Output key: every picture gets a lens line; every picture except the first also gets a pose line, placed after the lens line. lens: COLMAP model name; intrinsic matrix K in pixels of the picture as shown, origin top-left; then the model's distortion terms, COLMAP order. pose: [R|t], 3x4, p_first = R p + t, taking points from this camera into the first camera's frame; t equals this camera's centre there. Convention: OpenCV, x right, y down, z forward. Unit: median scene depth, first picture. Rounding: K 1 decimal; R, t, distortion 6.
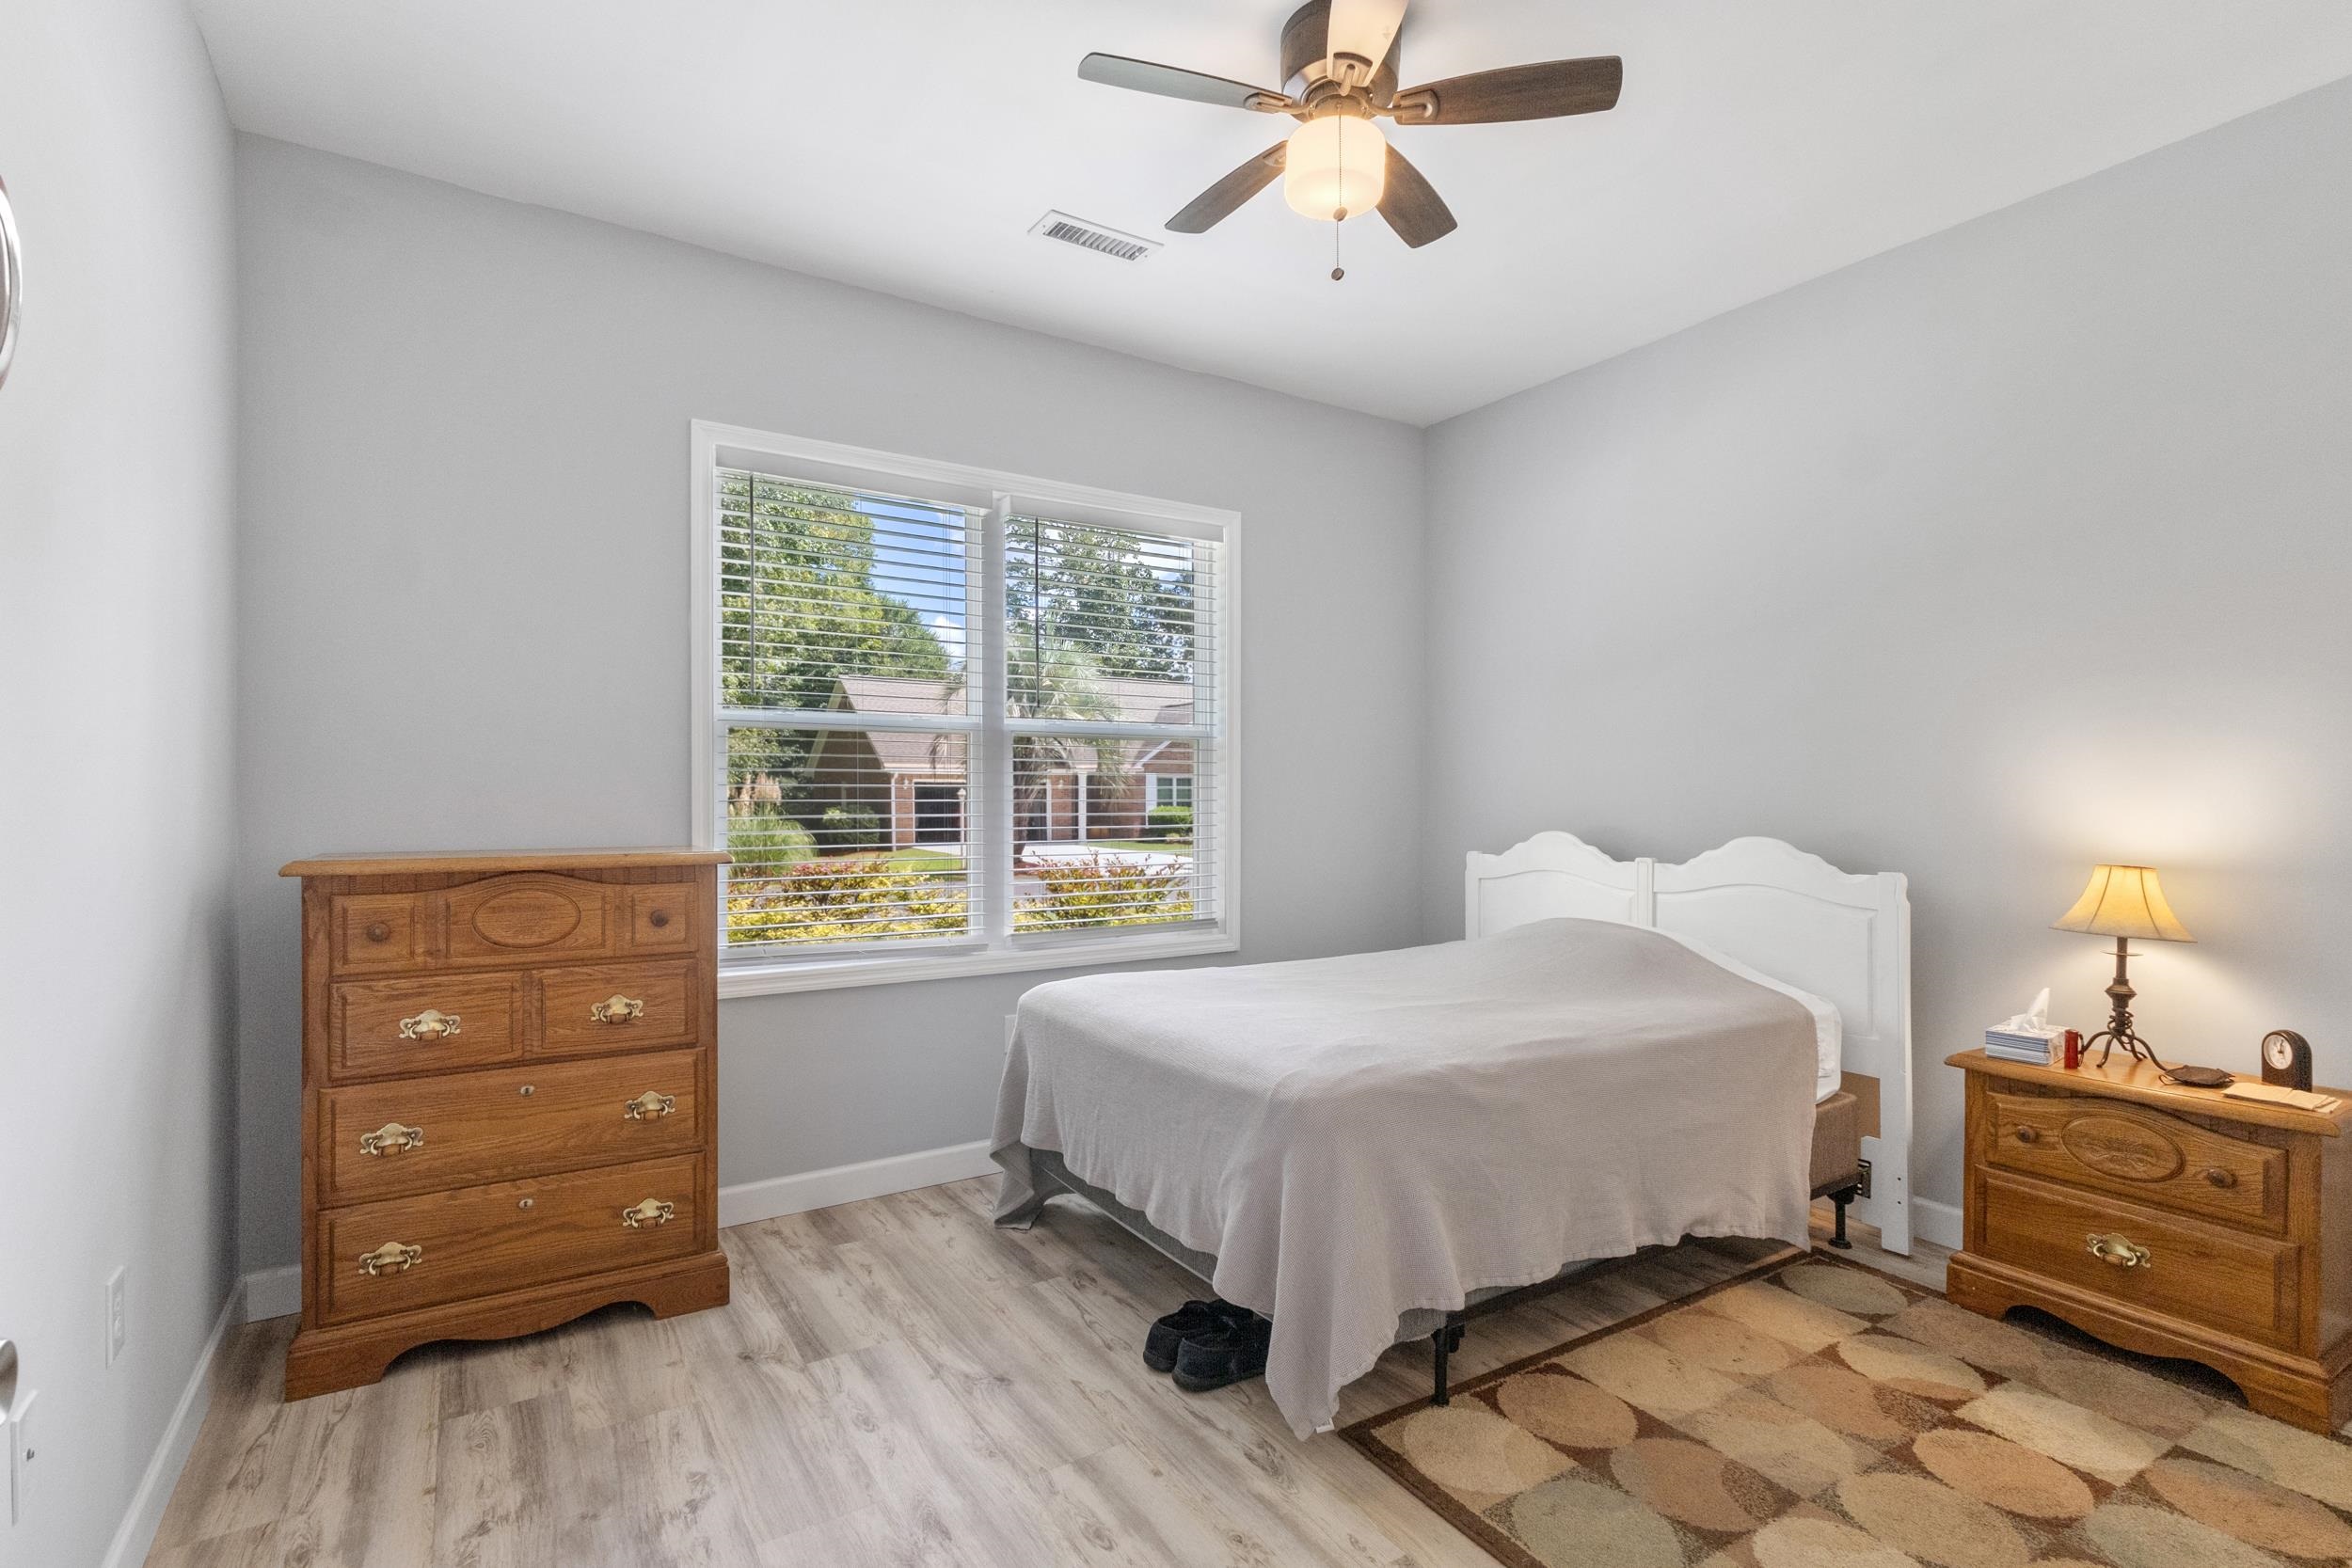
lens RADIAL K [[1085.0, 0, 1137.4], [0, 1085.0, 792.3], [0, 0, 1]] dist [0.003353, 0.000722]
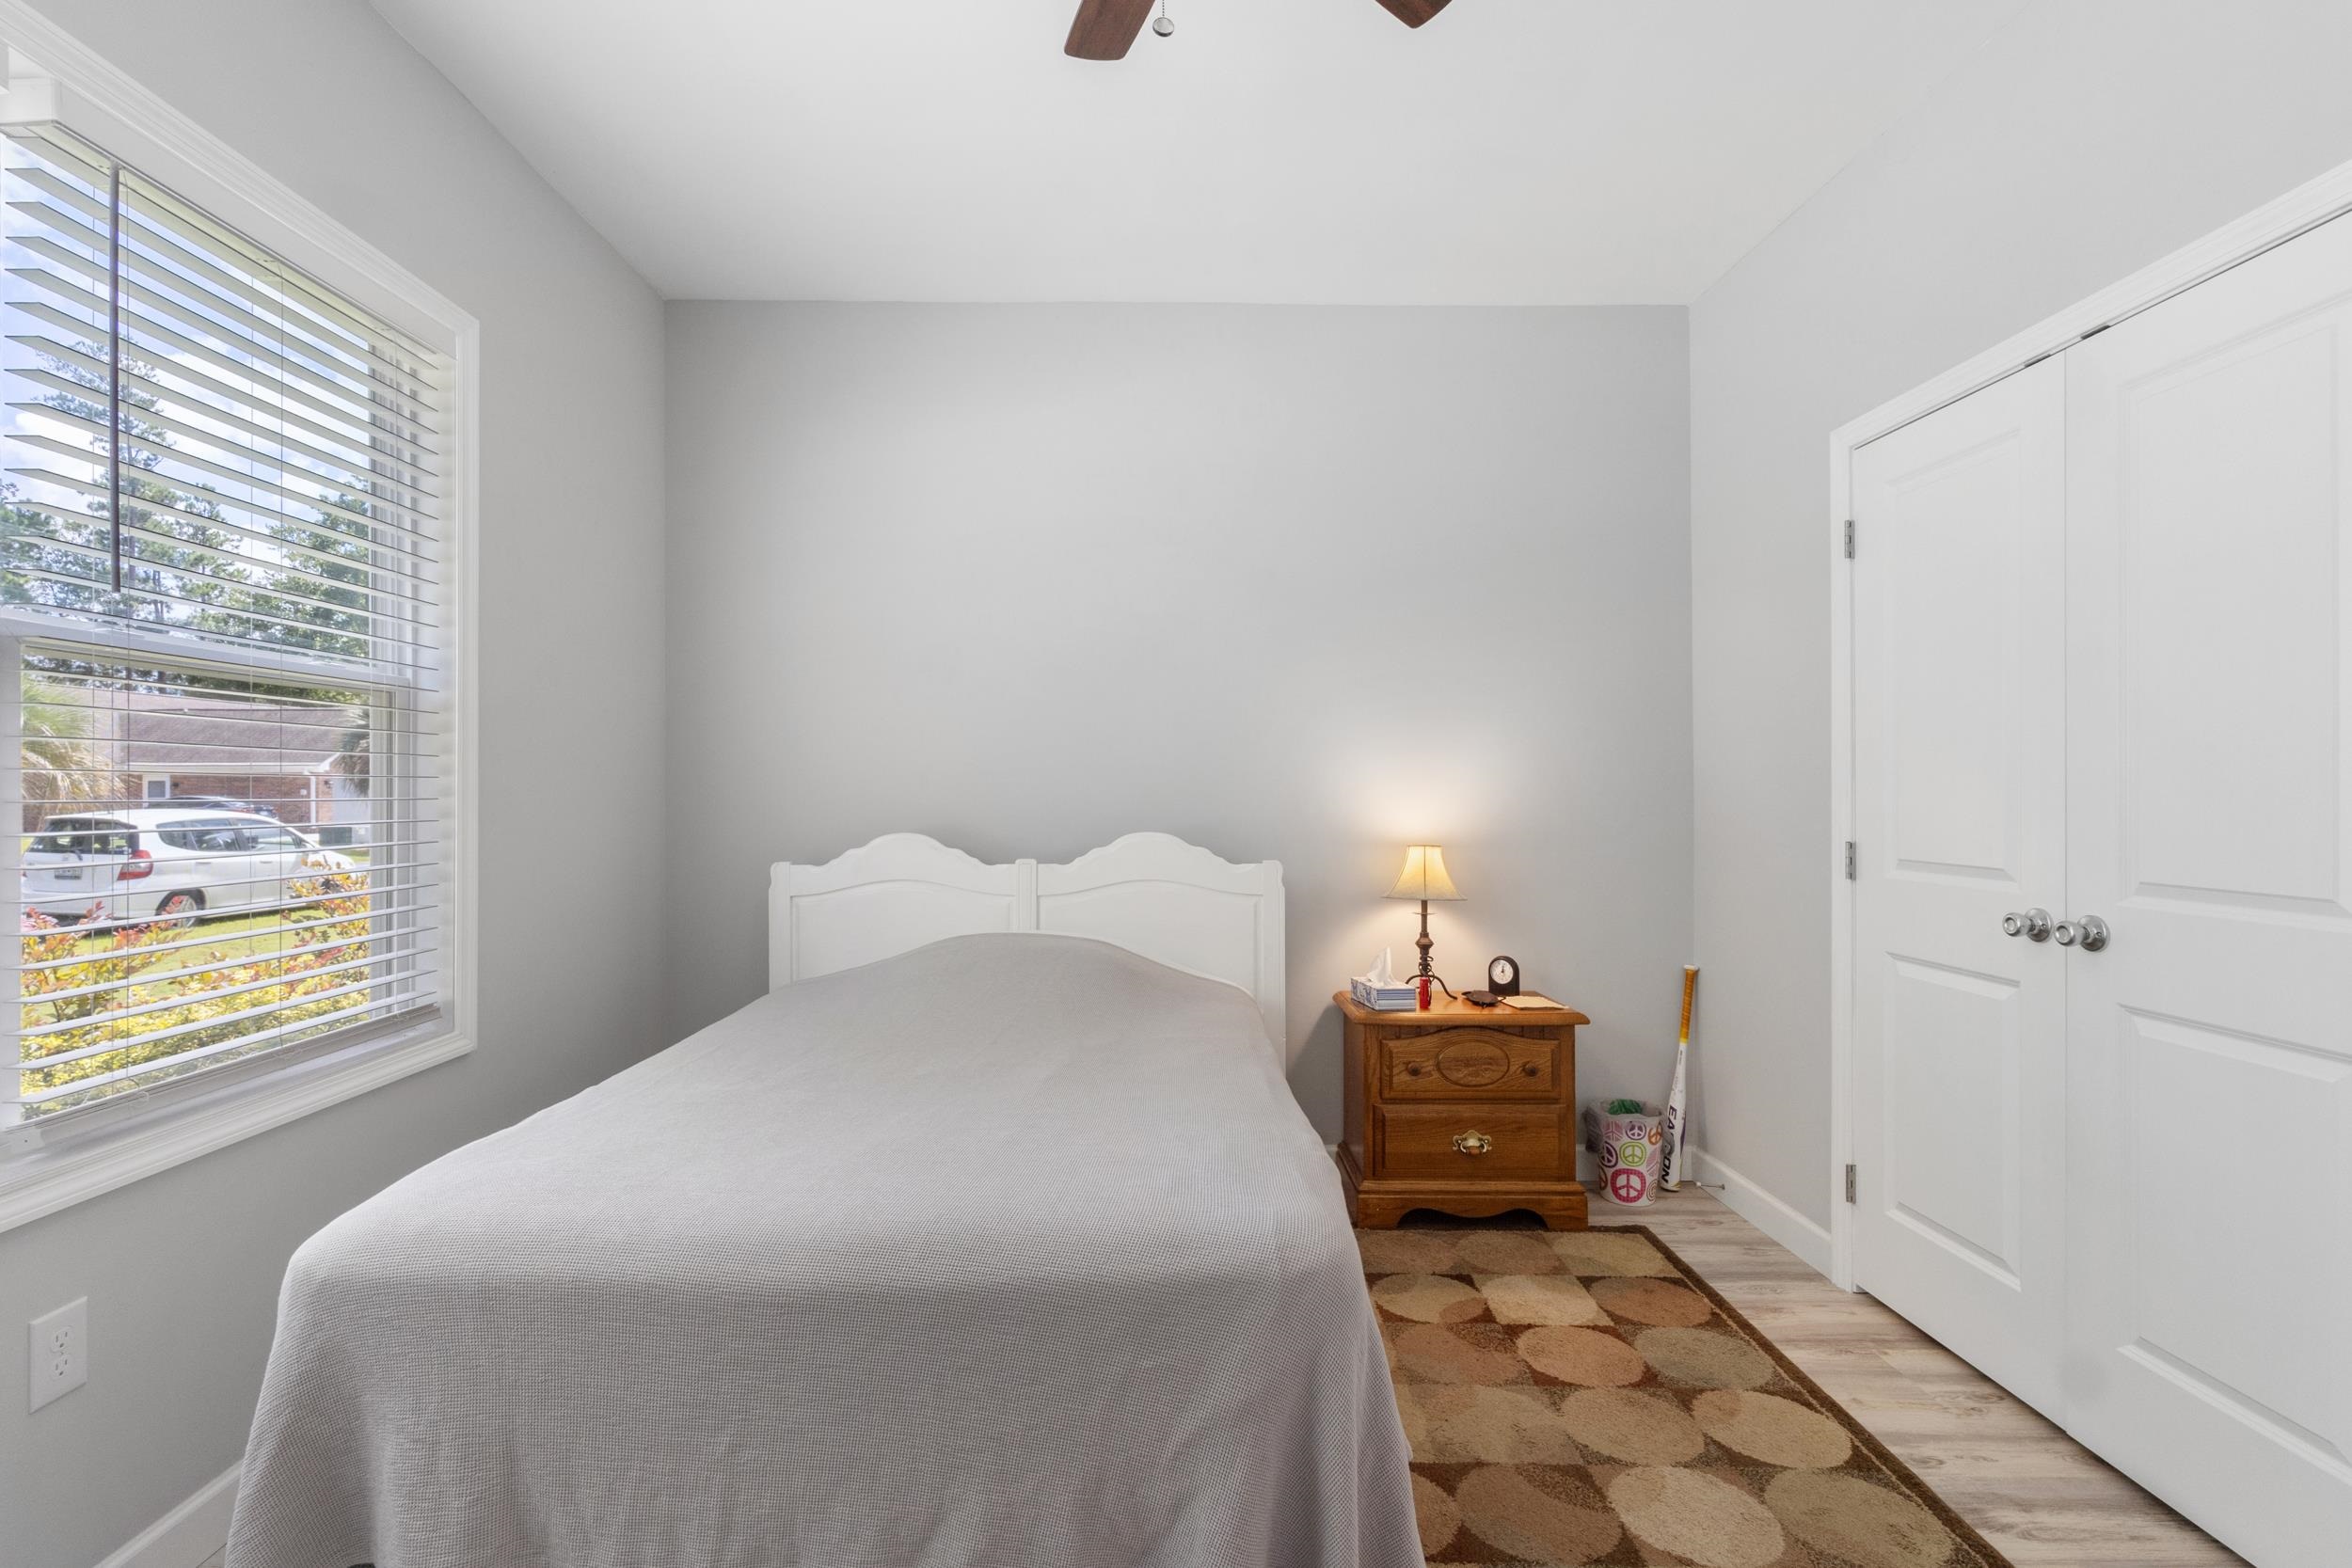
lens RADIAL K [[1085.0, 0, 1171.9], [0, 1085.0, 789.8], [0, 0, 1]] dist [0.003353, 0.000722]
pose [[0.516191, 0.003793, 0.856465, -0.363172], [-0.002359, 0.999993, -0.003006, 0.006385], [-0.856470, -0.000469, 0.516196, 0.603398]]
